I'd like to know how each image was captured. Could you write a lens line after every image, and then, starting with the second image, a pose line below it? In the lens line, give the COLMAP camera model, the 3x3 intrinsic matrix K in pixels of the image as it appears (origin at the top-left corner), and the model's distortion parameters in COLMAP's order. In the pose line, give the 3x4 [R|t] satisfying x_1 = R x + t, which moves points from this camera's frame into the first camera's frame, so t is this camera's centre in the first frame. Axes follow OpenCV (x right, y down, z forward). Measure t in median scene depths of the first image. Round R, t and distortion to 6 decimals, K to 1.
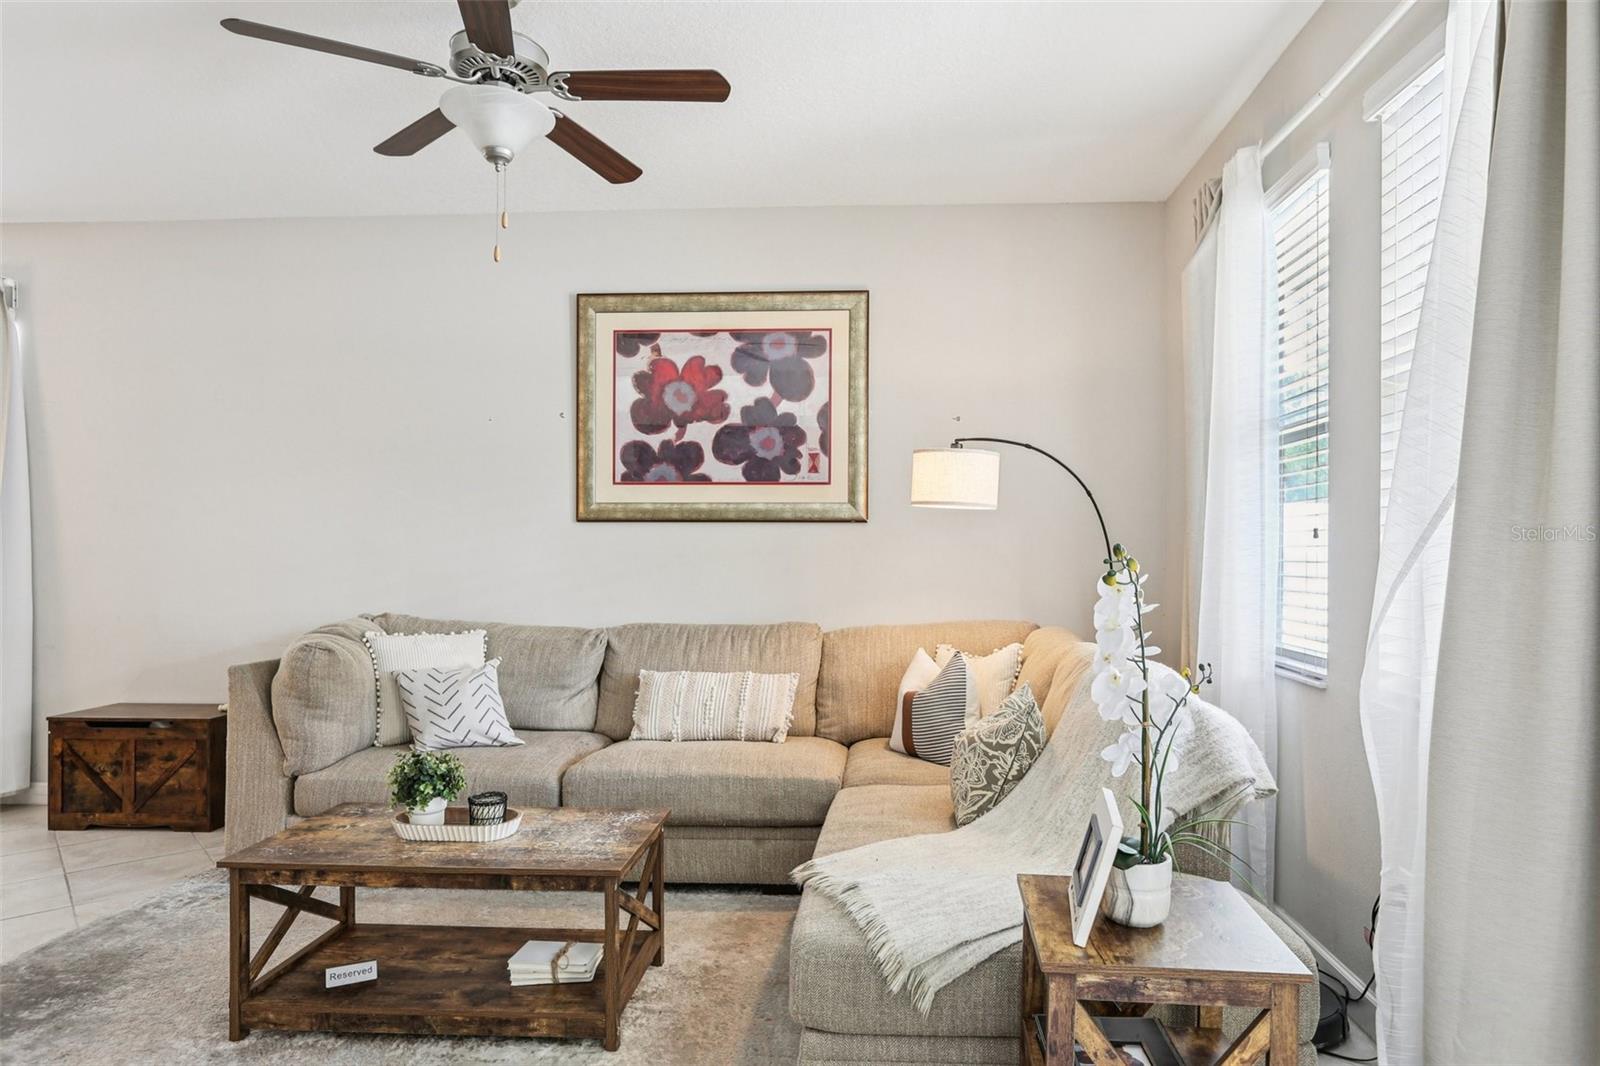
lens RADIAL K [[956.2, 0, 831.1], [0, 956.2, 545.9], [0, 0, 1]] dist [-0.042379, 0.036639]
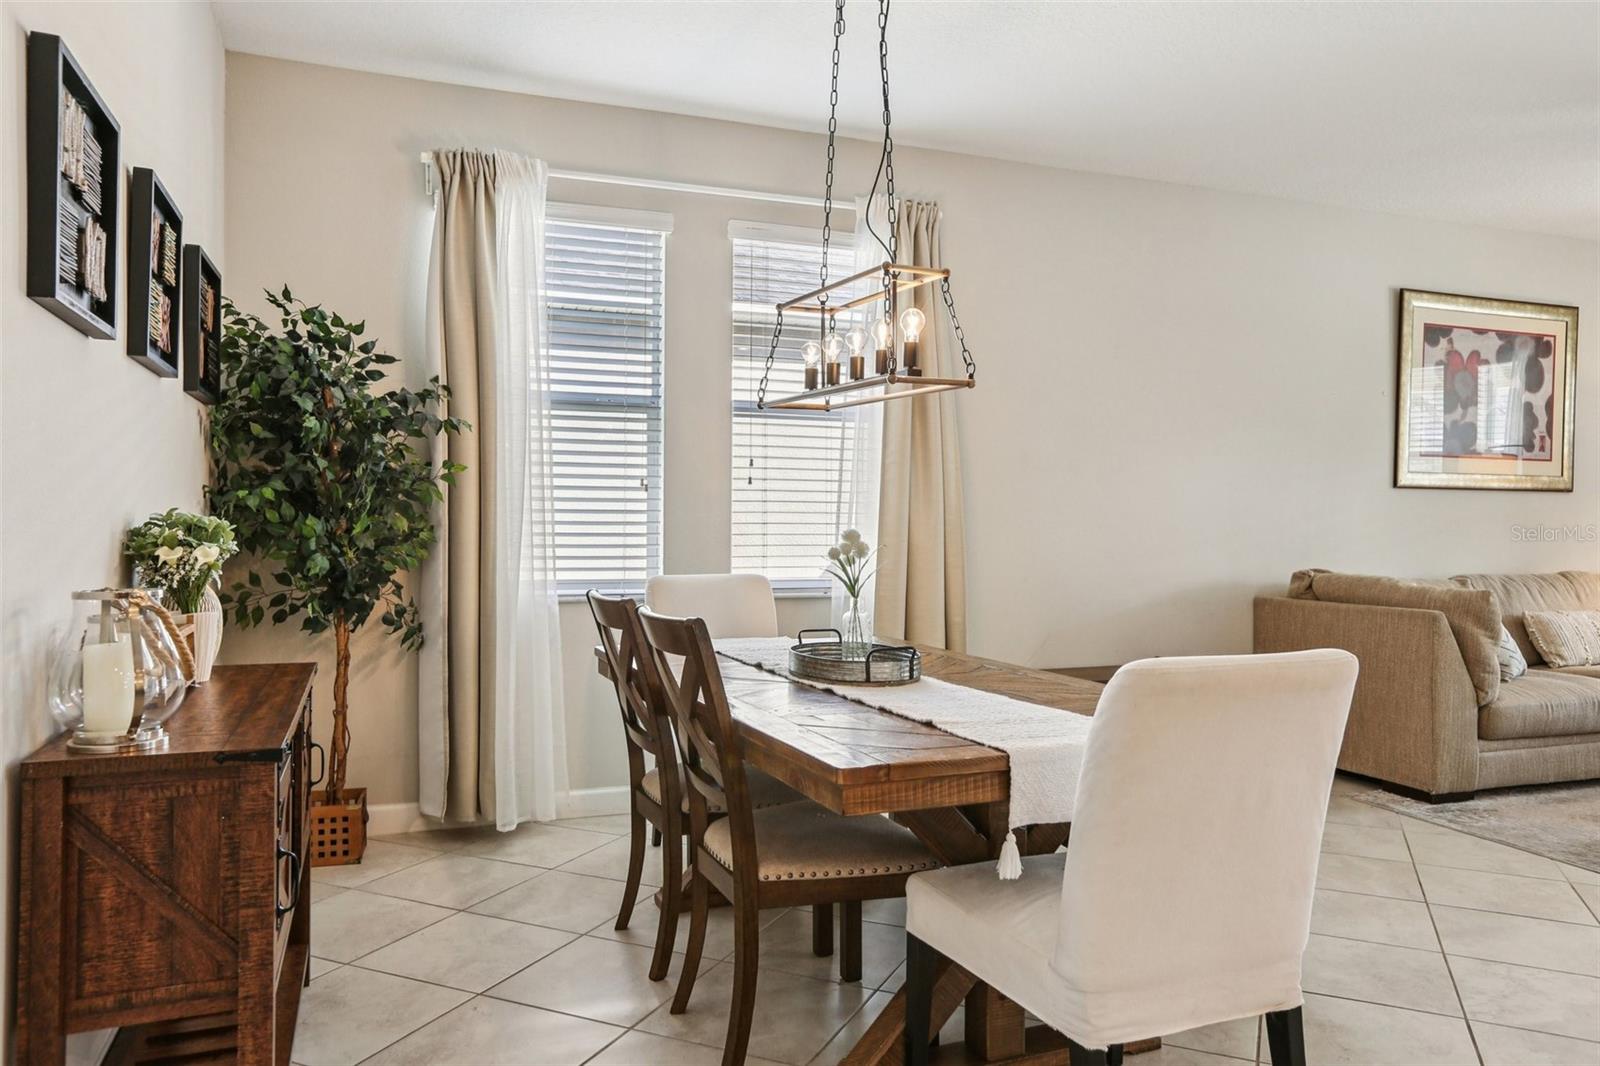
lens RADIAL K [[1167.2, 0, 801.6], [0, 1167.2, 533.1], [0, 0, 1]] dist [-0.042097, 0.020280]
pose [[0.901793, -0.011619, 0.432012, -1.812175], [0.005785, 0.999874, 0.014816, 0.002292], [-0.432130, -0.010861, 0.901746, 0.083012]]
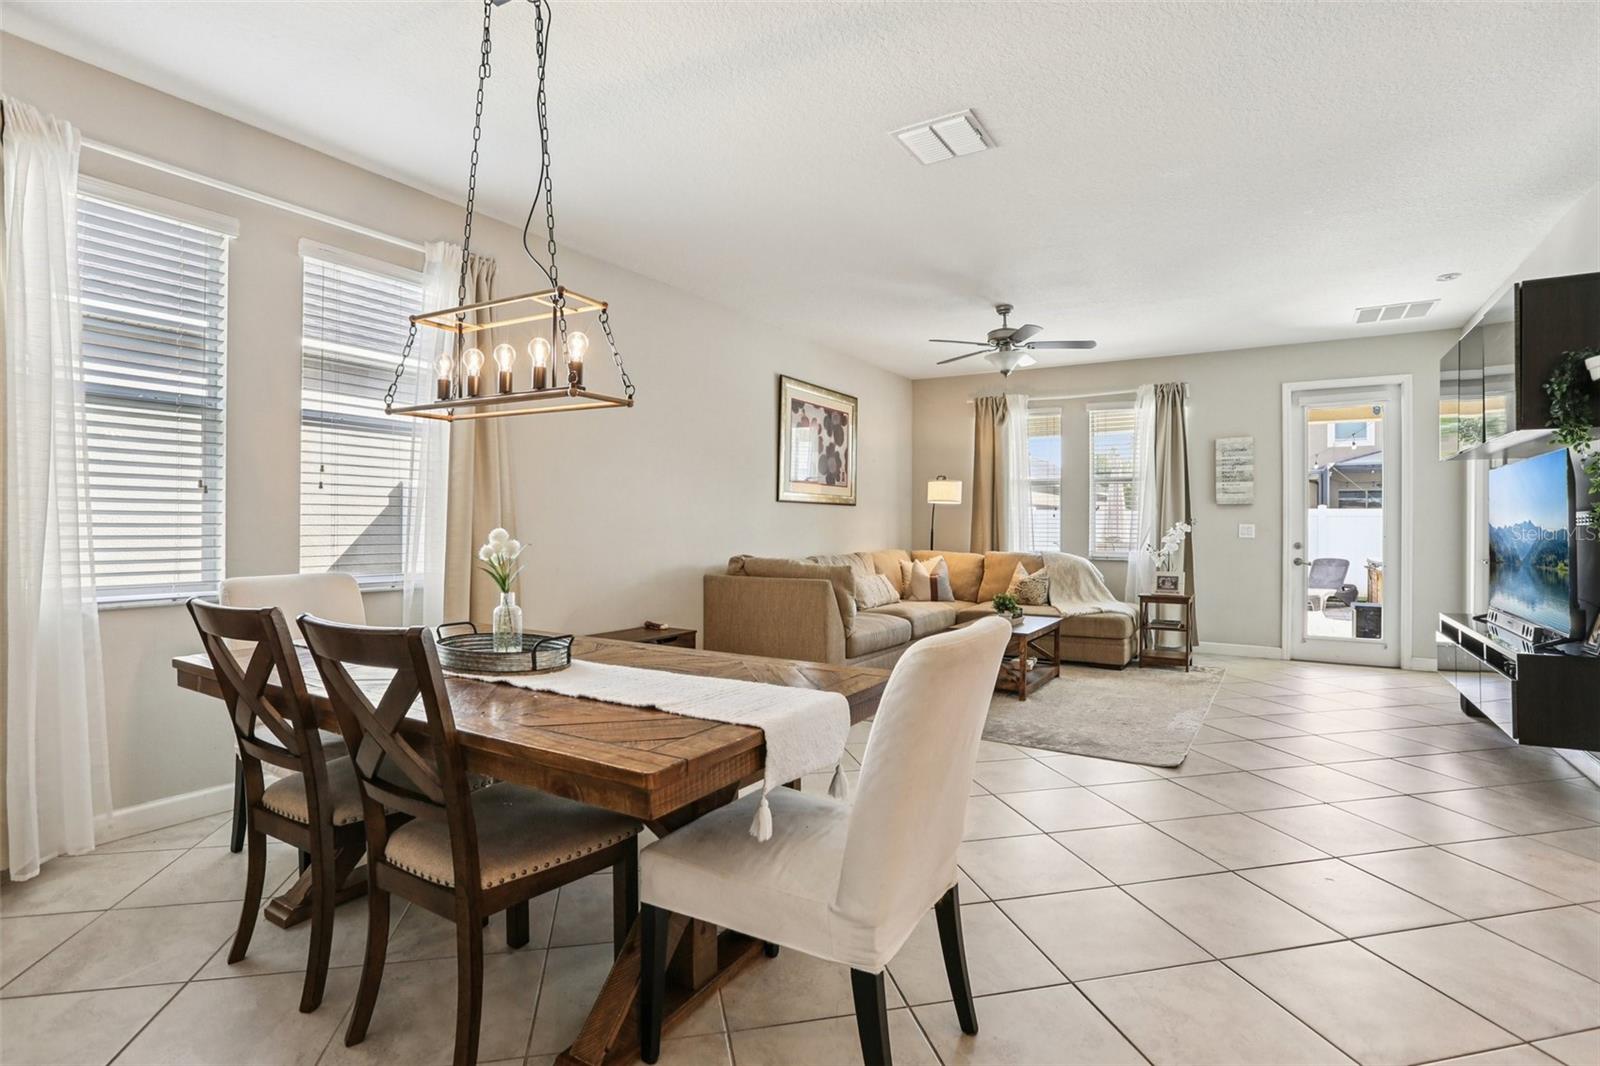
lens RADIAL K [[773.1, 0, 796.0], [0, 773.1, 529.1], [0, 0, 1]] dist [-0.046250, 0.015226]
pose [[0.461999, -0.013831, 0.886772, -1.846277], [0.002618, 0.999895, 0.014231, 0.003630], [-0.886876, -0.004253, 0.461987, 0.373035]]
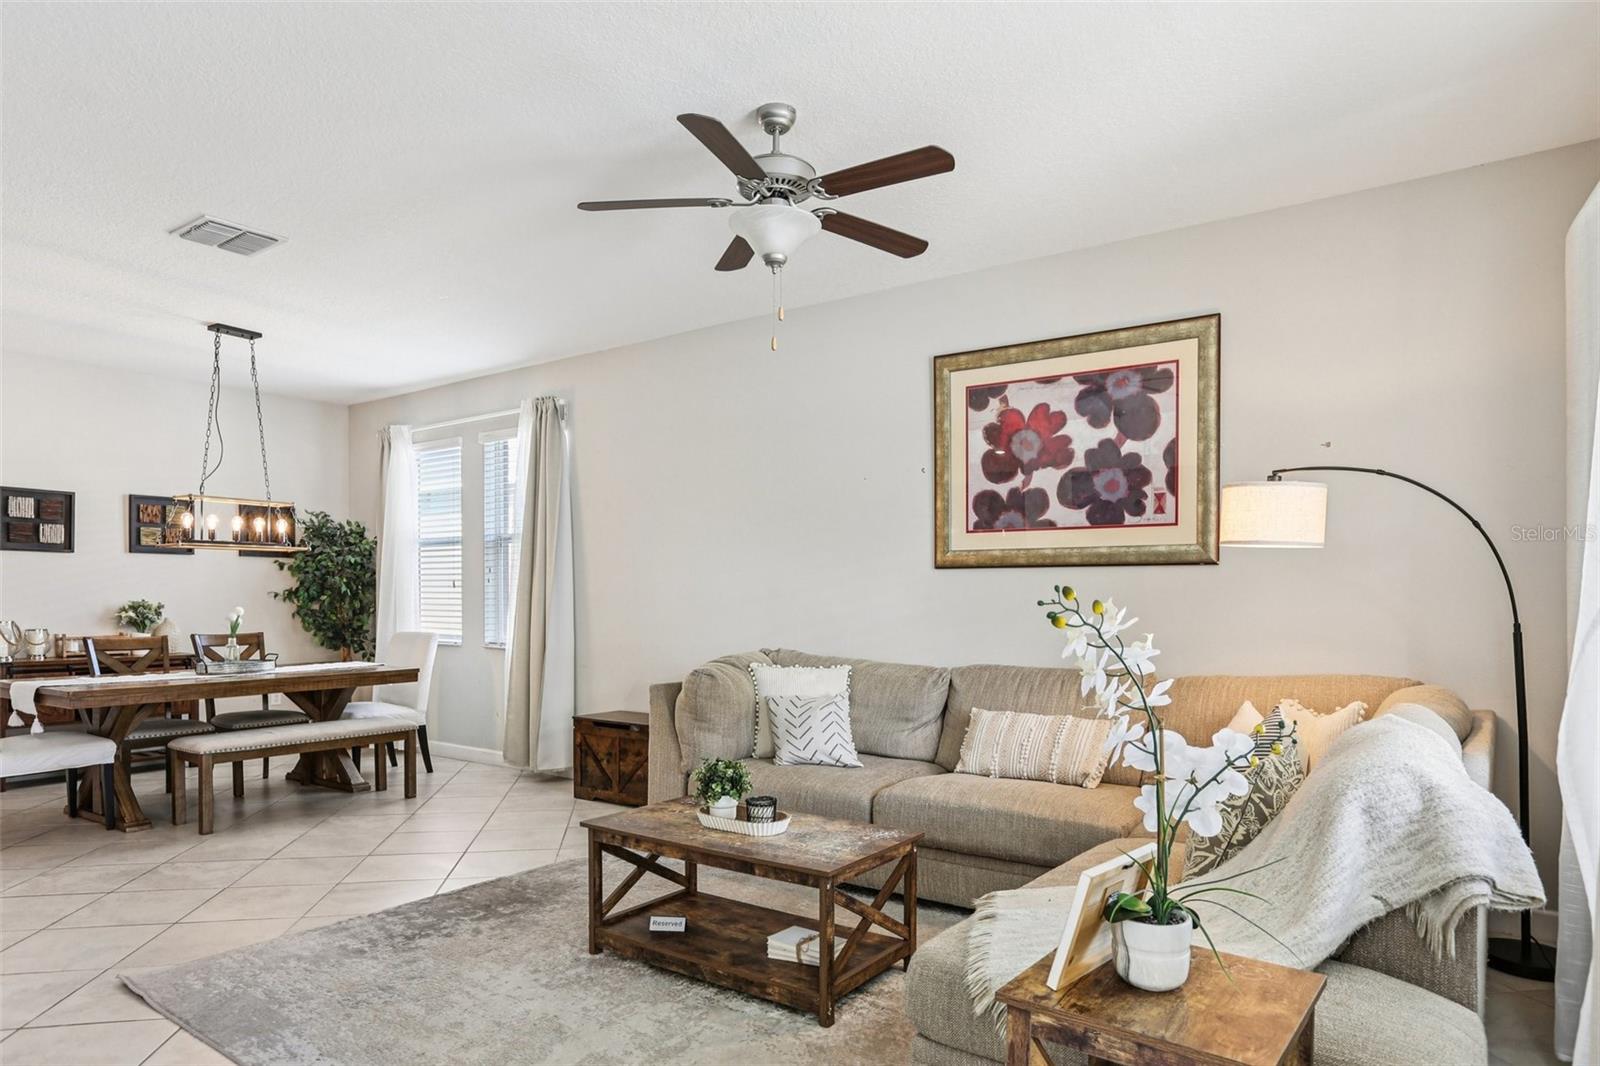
lens RADIAL K [[956.2, 0, 804.1], [0, 956.2, 608.5], [0, 0, 1]] dist [-0.042379, 0.036639]
pose [[0.845254, 0.006362, -0.534327, 0.224646], [0.003501, 0.999842, 0.017444, 0.000595], [0.534353, -0.016615, 0.845098, 0.007187]]
